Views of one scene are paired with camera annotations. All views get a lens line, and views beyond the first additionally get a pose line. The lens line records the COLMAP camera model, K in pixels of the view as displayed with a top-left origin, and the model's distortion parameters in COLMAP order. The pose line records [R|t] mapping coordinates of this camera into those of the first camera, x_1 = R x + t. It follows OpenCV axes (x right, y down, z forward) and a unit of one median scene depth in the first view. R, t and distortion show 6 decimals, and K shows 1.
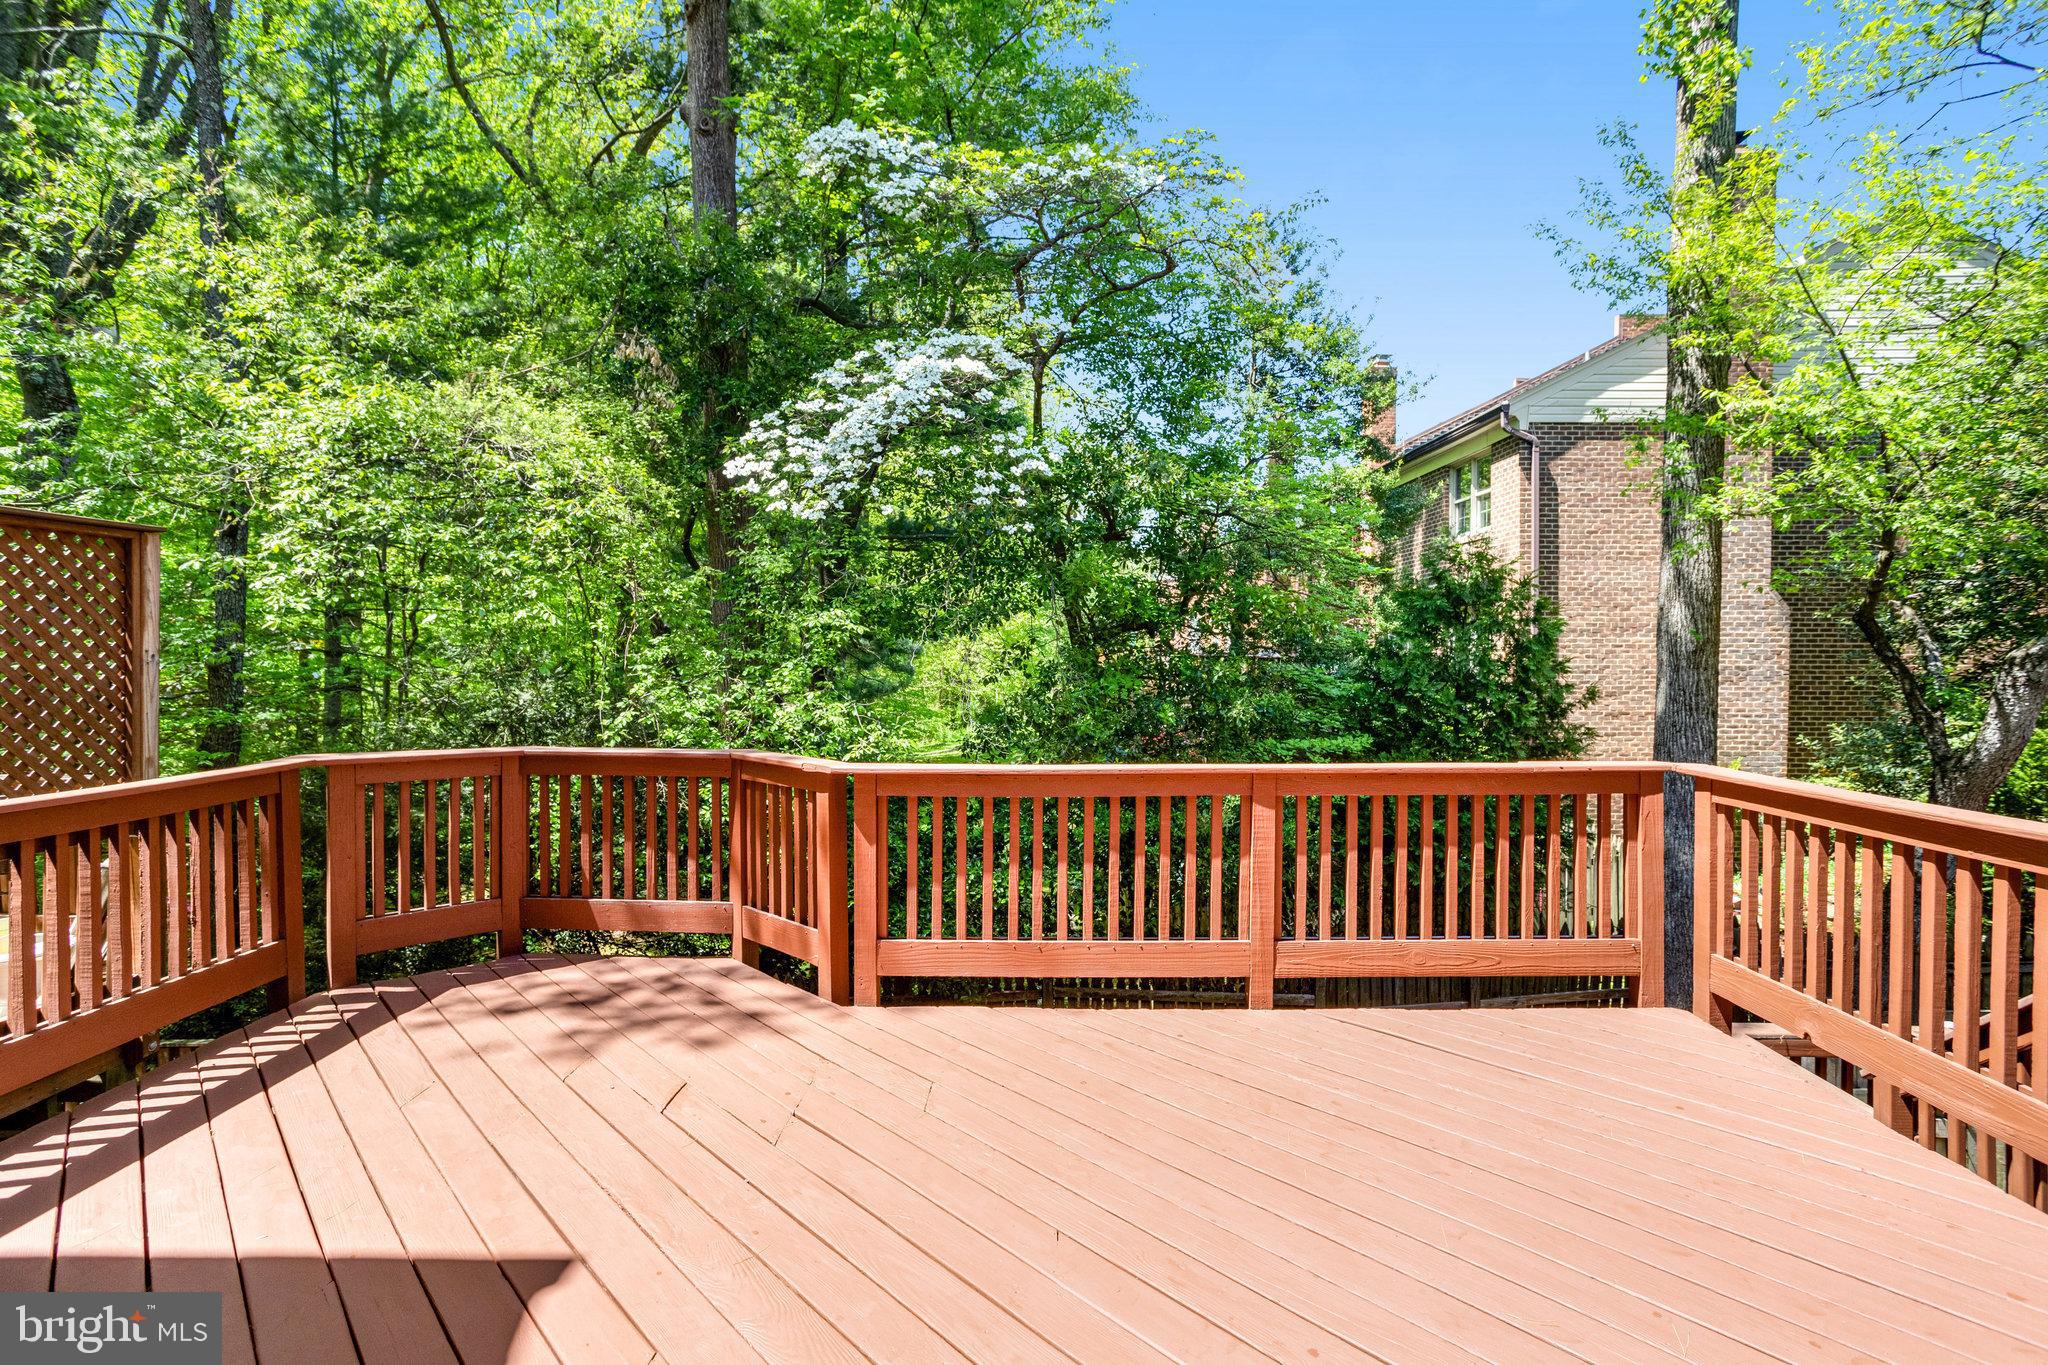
lens RADIAL K [[966.6, 0, 998.4], [0, 966.6, 663.0], [0, 0, 1]] dist [-0.045547, 0.000143]
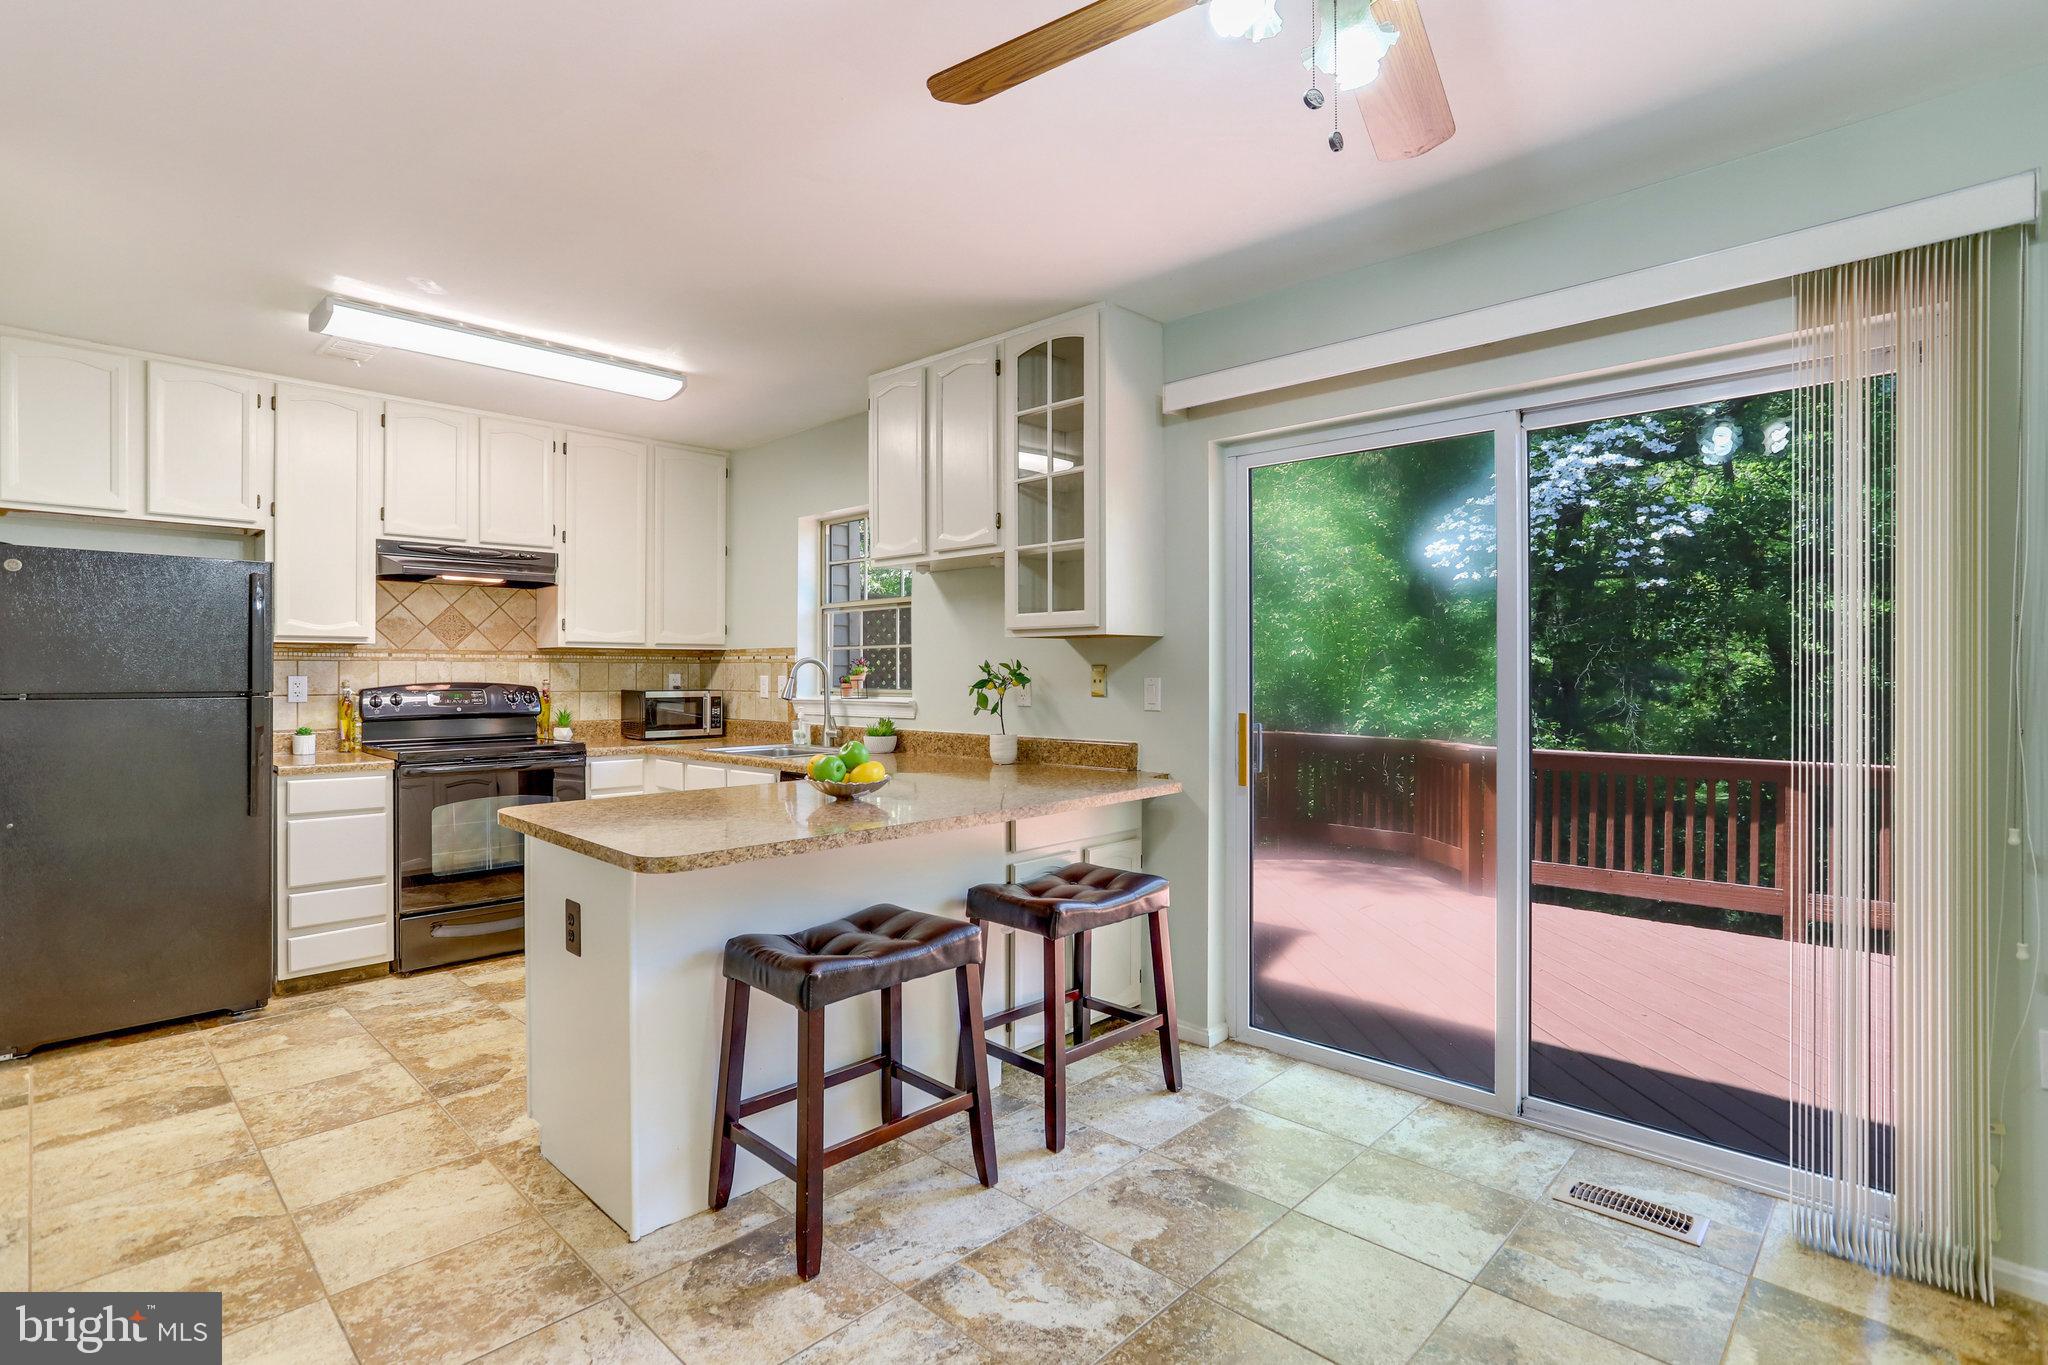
lens RADIAL K [[966.6, 0, 998.4], [0, 966.6, 663.0], [0, 0, 1]] dist [-0.045547, 0.000143]
pose [[0.725333, -0.005712, -0.688375, 0.250100], [-0.006536, 0.999863, -0.015184, -0.007036], [0.688367, 0.015513, 0.725196, -0.506860]]
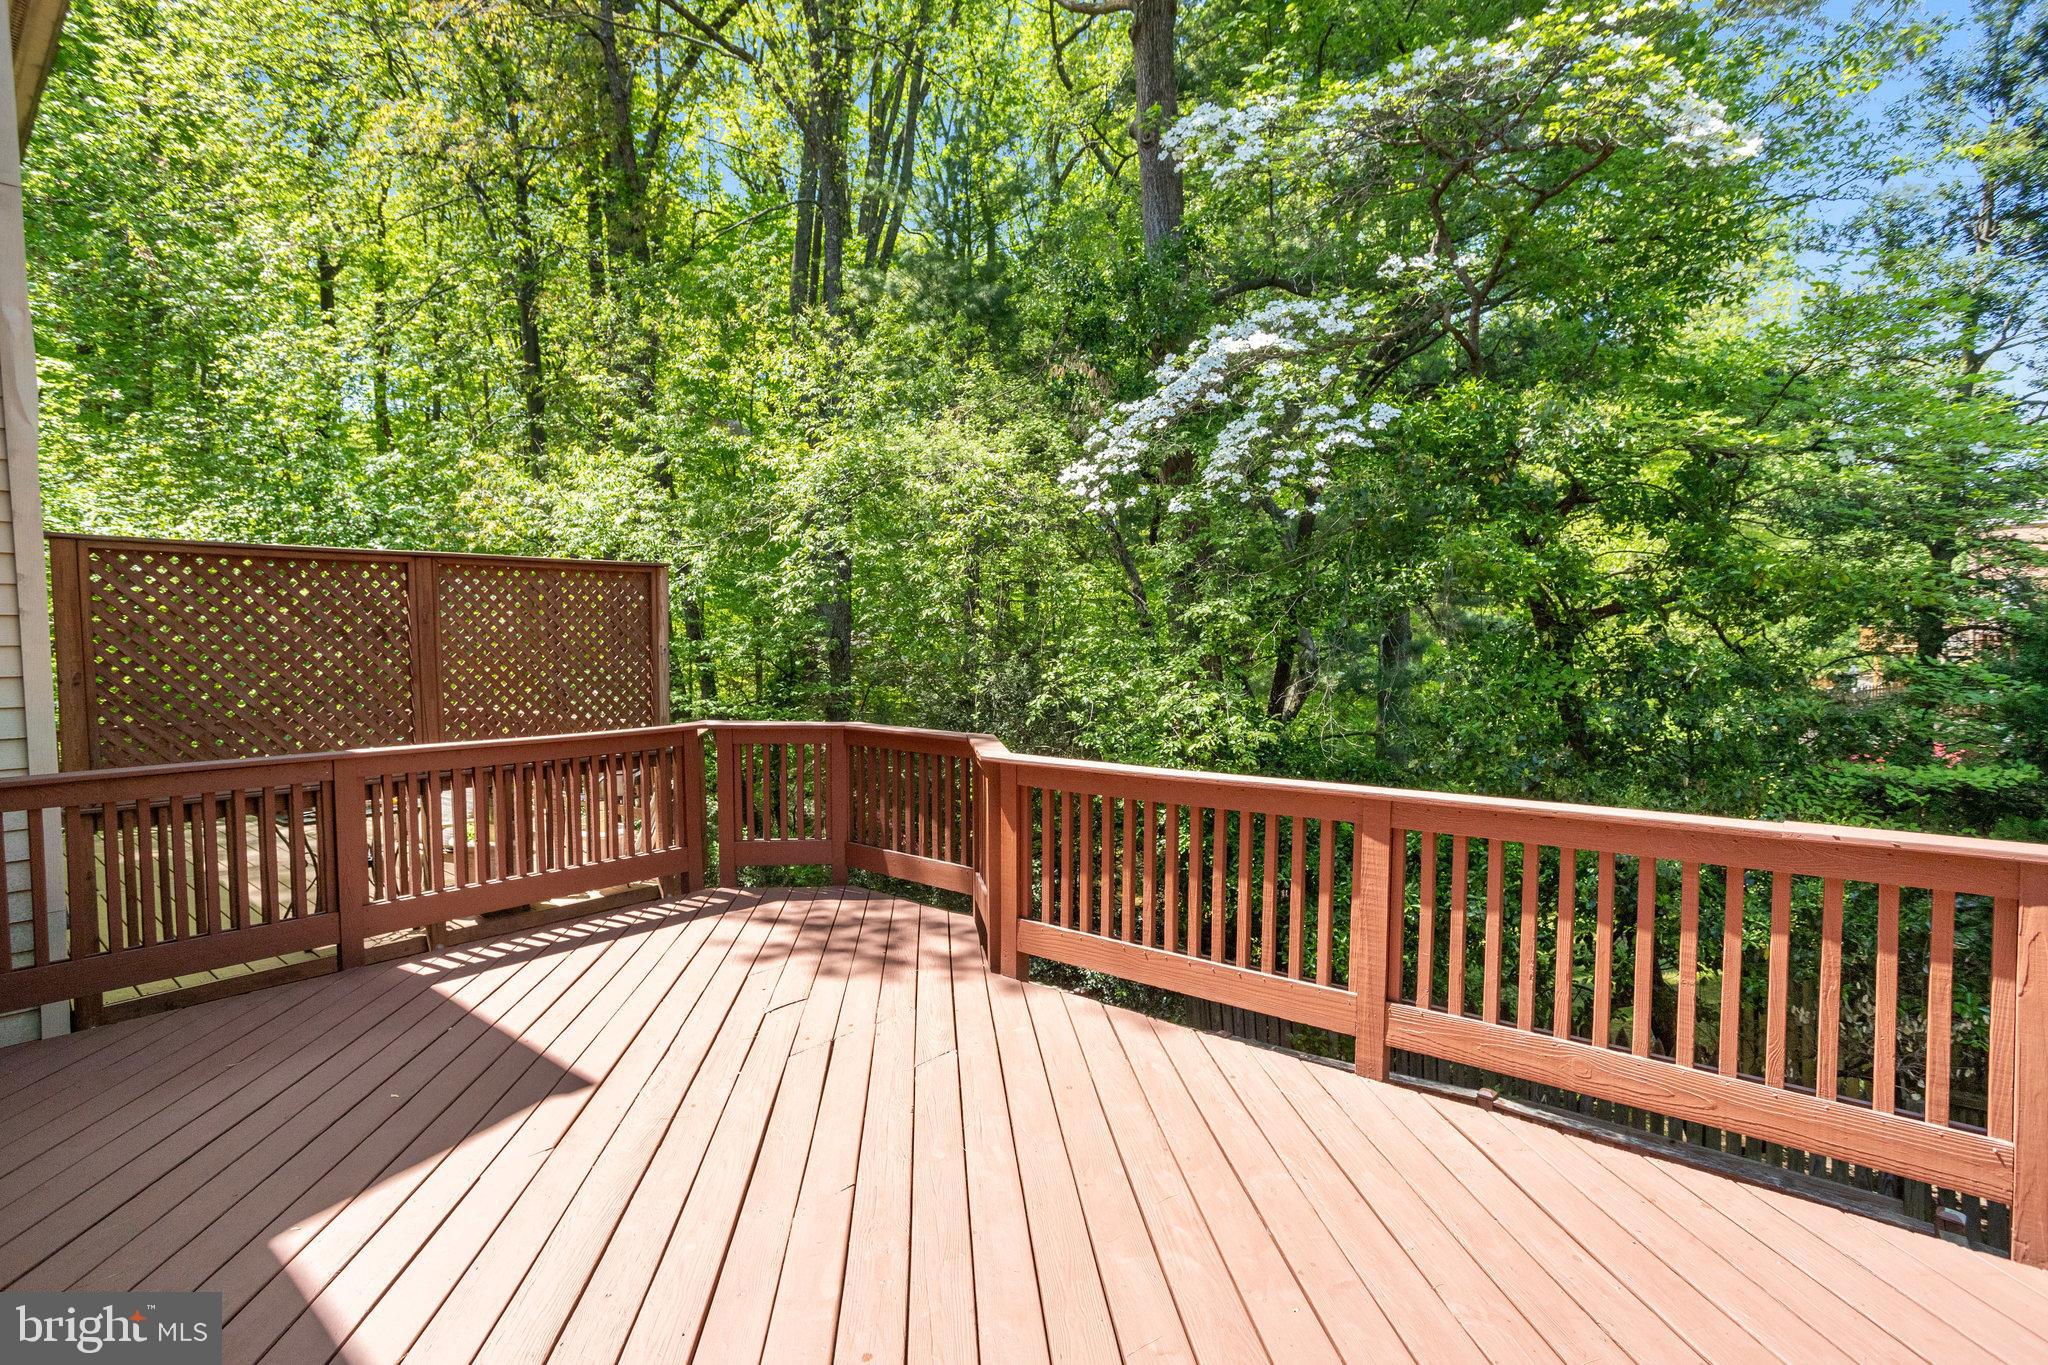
lens RADIAL K [[966.6, 0, 998.4], [0, 966.6, 663.0], [0, 0, 1]] dist [-0.045547, 0.000143]
pose [[0.790022, 0.014550, -0.612905, 0.342956], [-0.000172, 0.999724, 0.023511, -0.015720], [0.613078, -0.018469, 0.789806, 0.092135]]
